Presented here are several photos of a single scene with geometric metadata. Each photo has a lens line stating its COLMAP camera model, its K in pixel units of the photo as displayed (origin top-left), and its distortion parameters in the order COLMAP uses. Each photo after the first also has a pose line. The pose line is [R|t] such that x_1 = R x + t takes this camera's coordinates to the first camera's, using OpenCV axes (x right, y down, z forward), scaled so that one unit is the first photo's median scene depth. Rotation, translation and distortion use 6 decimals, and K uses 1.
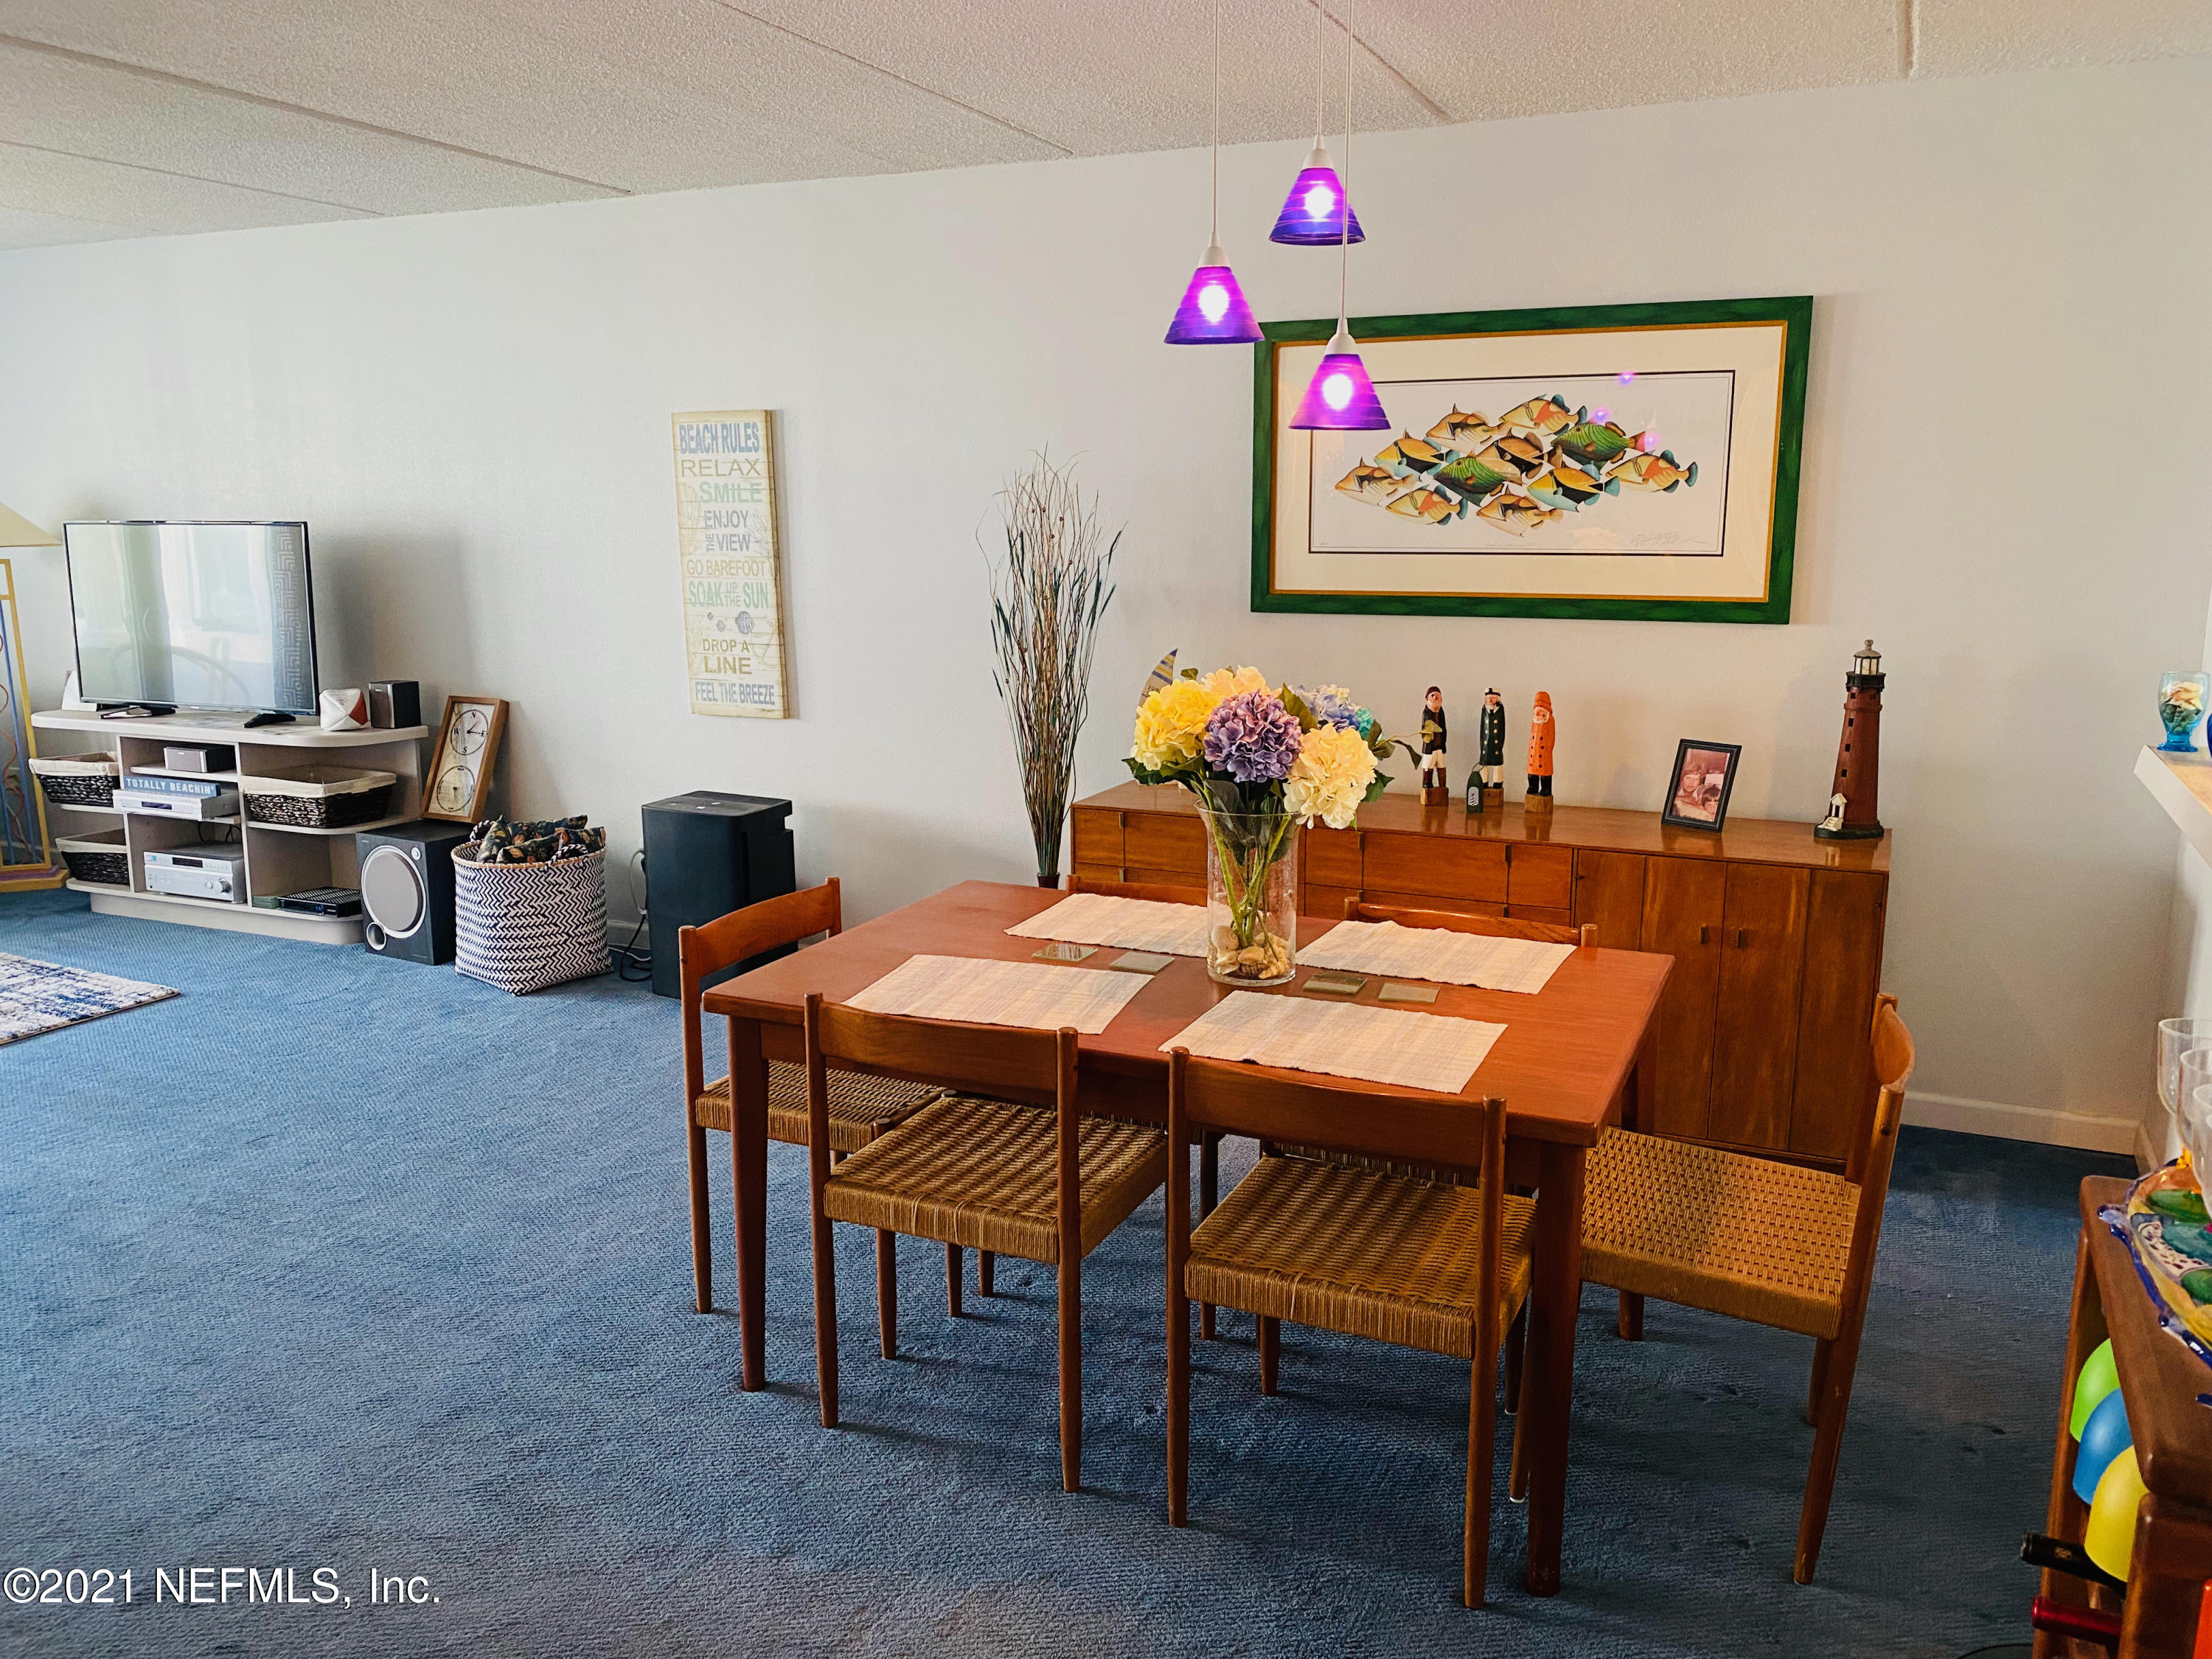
lens RADIAL K [[1686.9, 0, 1106.1], [0, 1686.9, 845.5], [0, 0, 1]] dist [0.041338, -0.038982]
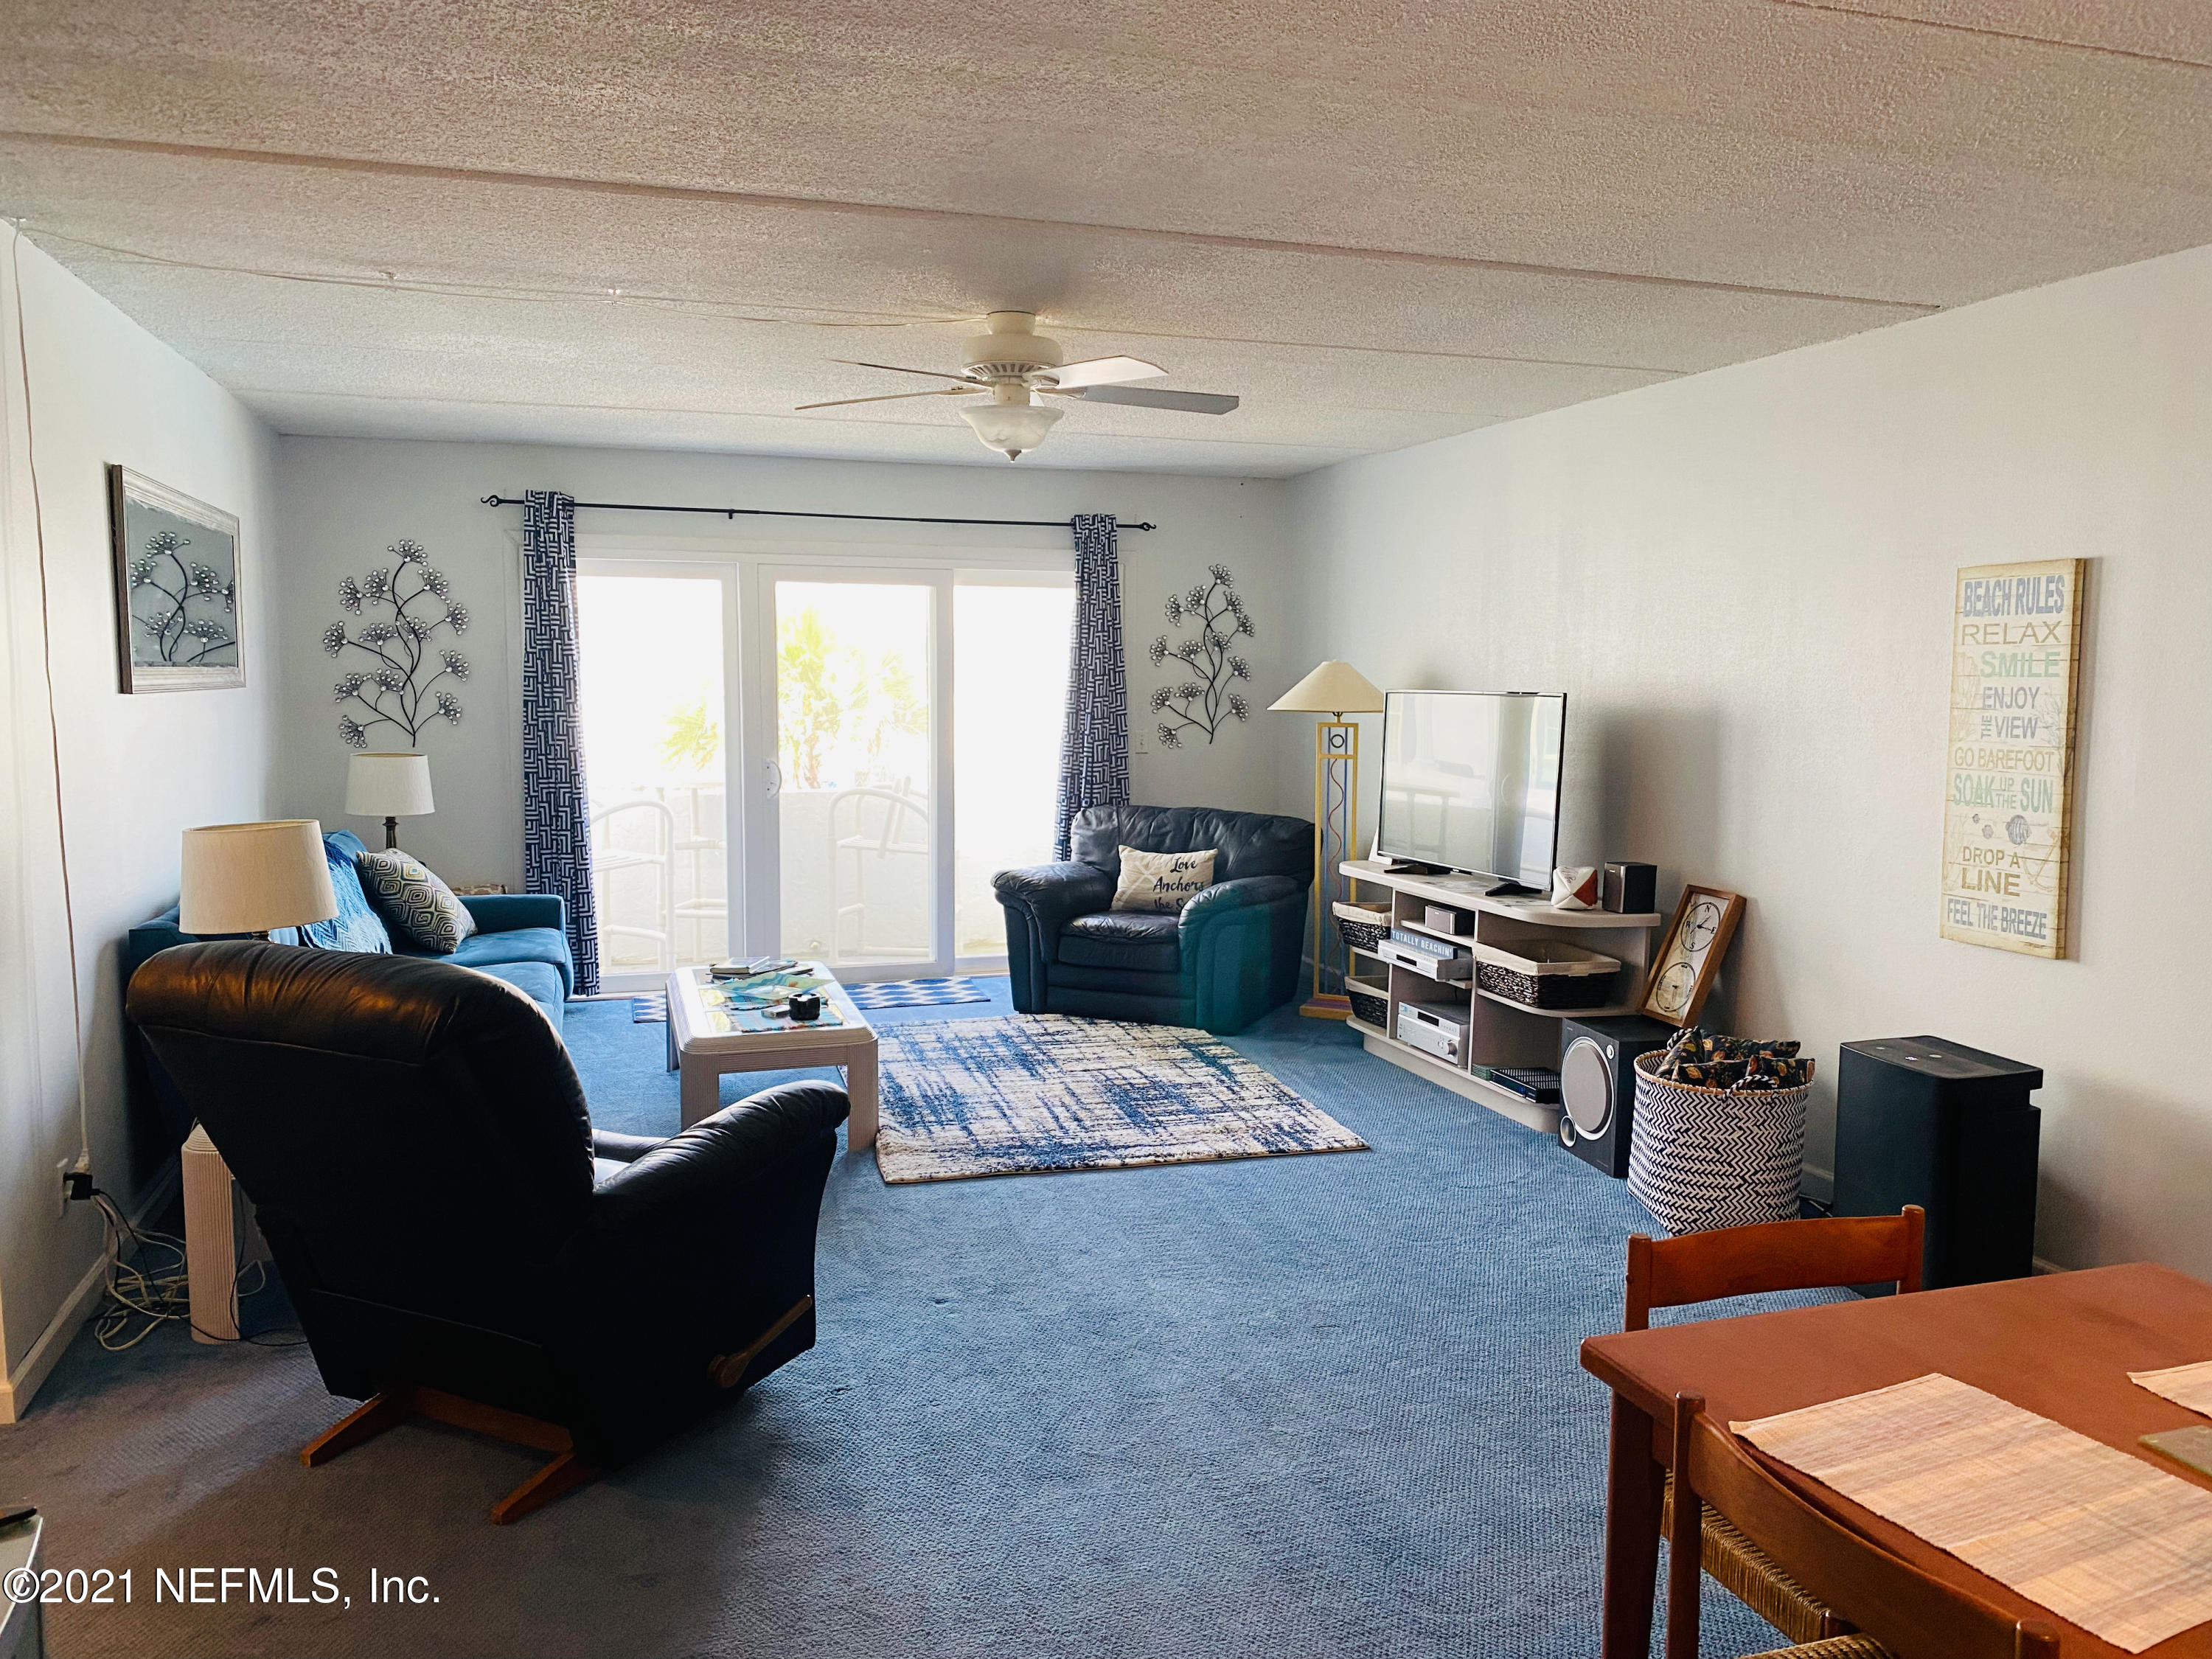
lens RADIAL K [[1686.9, 0, 1116.5], [0, 1686.9, 837.9], [0, 0, 1]] dist [0.041338, -0.038982]
pose [[0.677722, 0.082046, -0.730727, 0.080034], [-0.157123, 0.986962, -0.034909, -0.039036], [0.718335, 0.138472, 0.681777, 0.188139]]
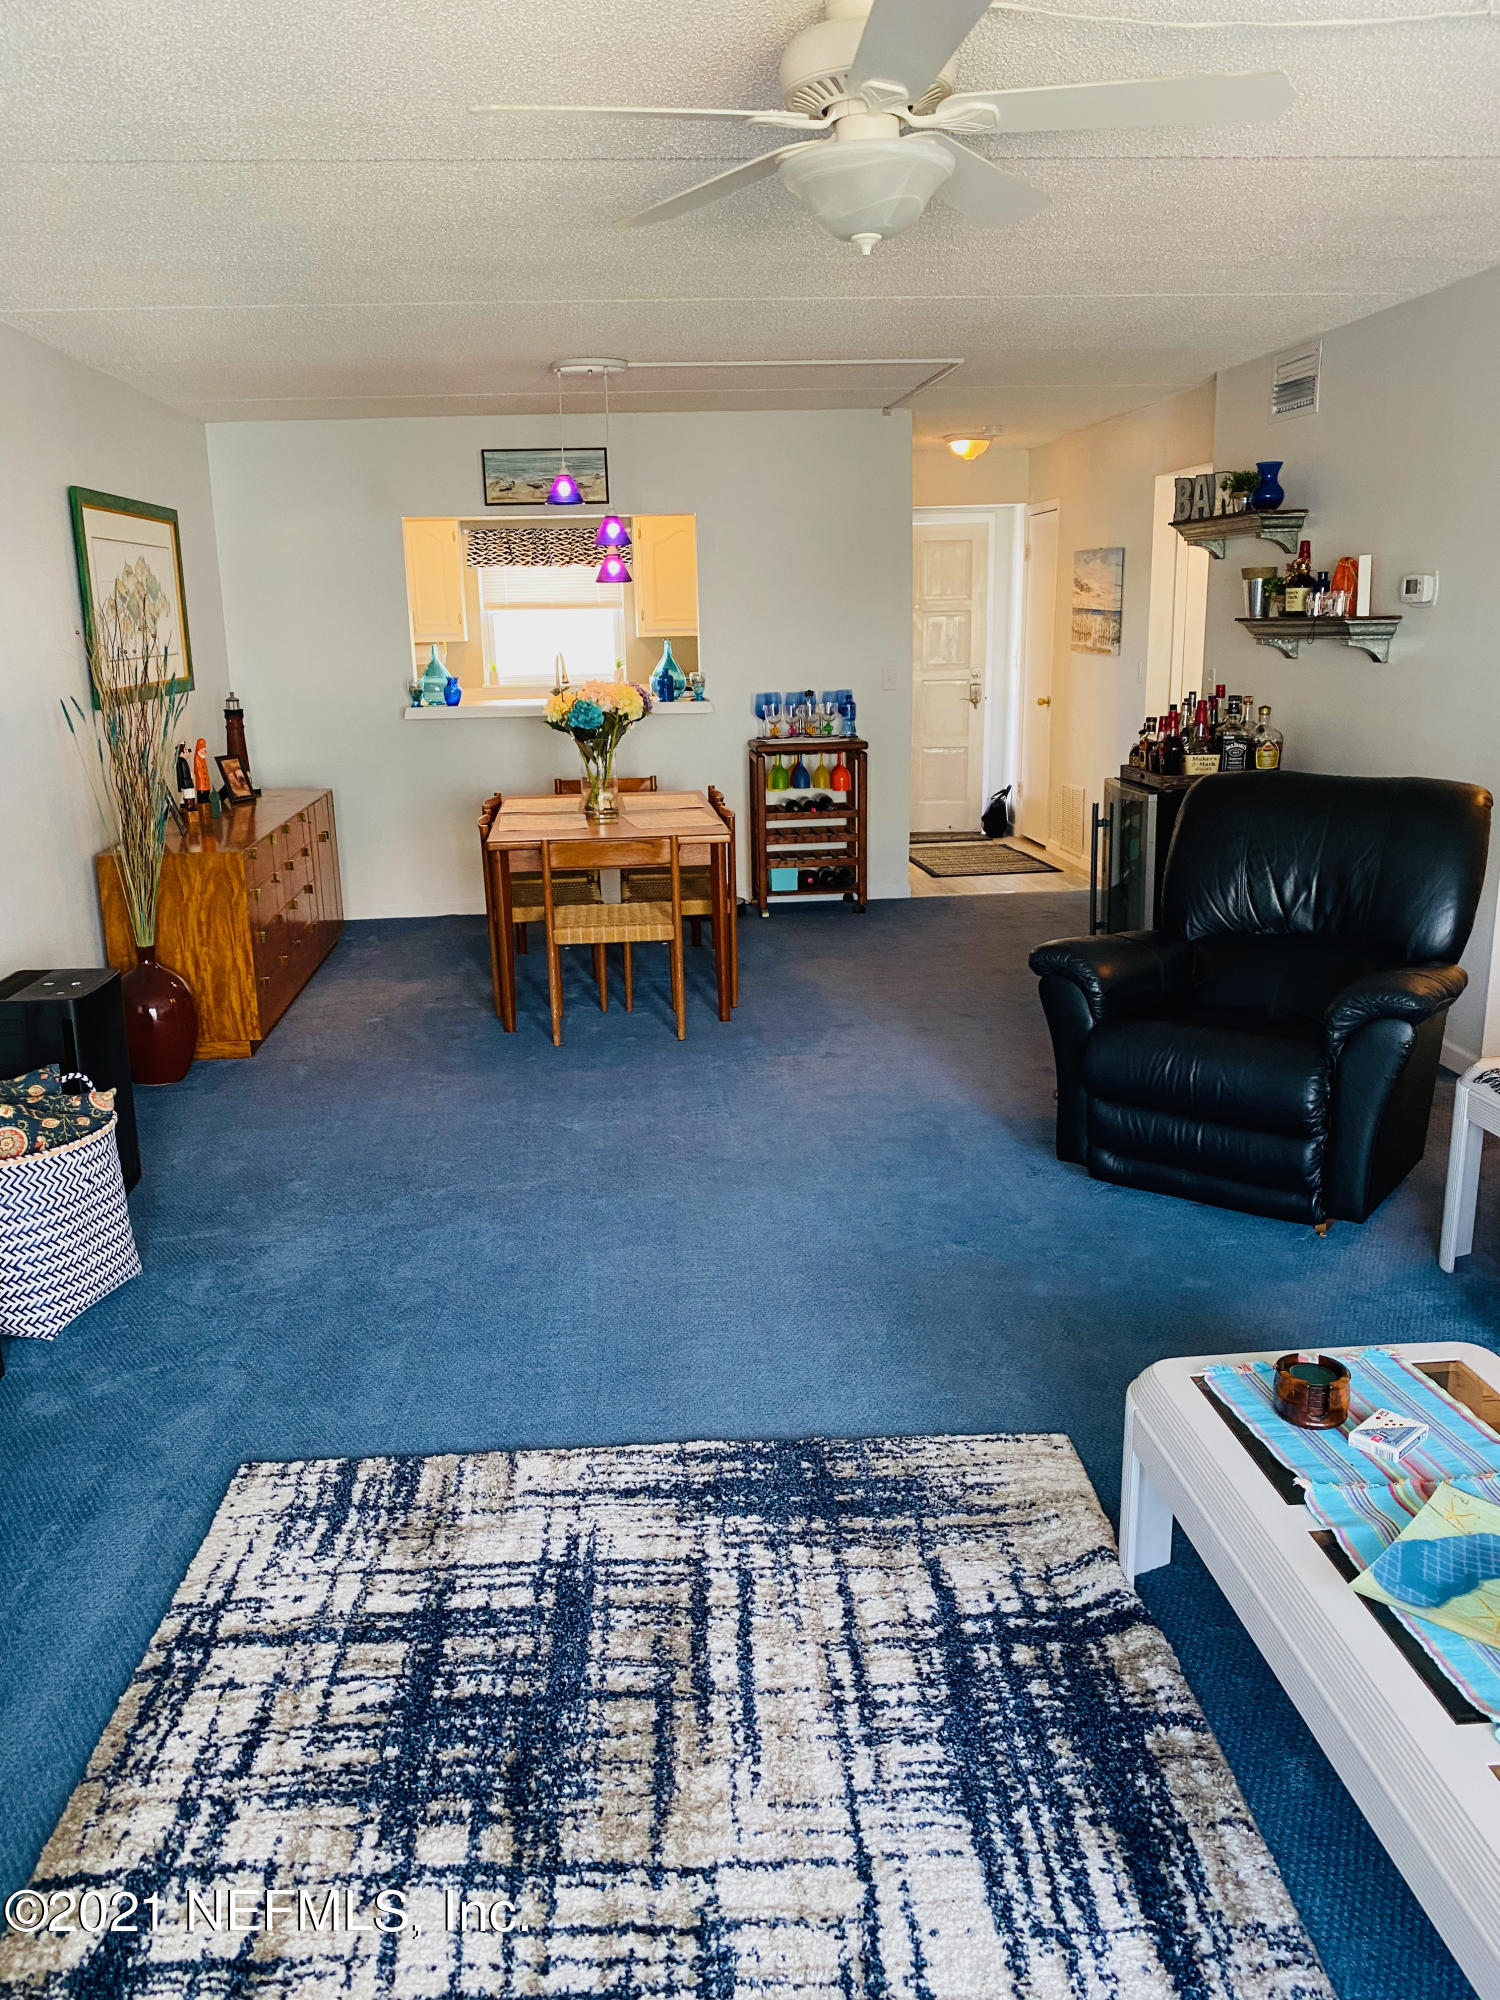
lens RADIAL K [[1525.3, 0, 711.6], [0, 1525.3, 1005.4], [0, 0, 1]] dist [0.041338, -0.038982]
pose [[-0.494436, -0.203614, 0.845029, -1.102091], [0.205155, 0.917373, 0.341085, -0.220601], [-0.844656, 0.342007, -0.411809, 1.086279]]
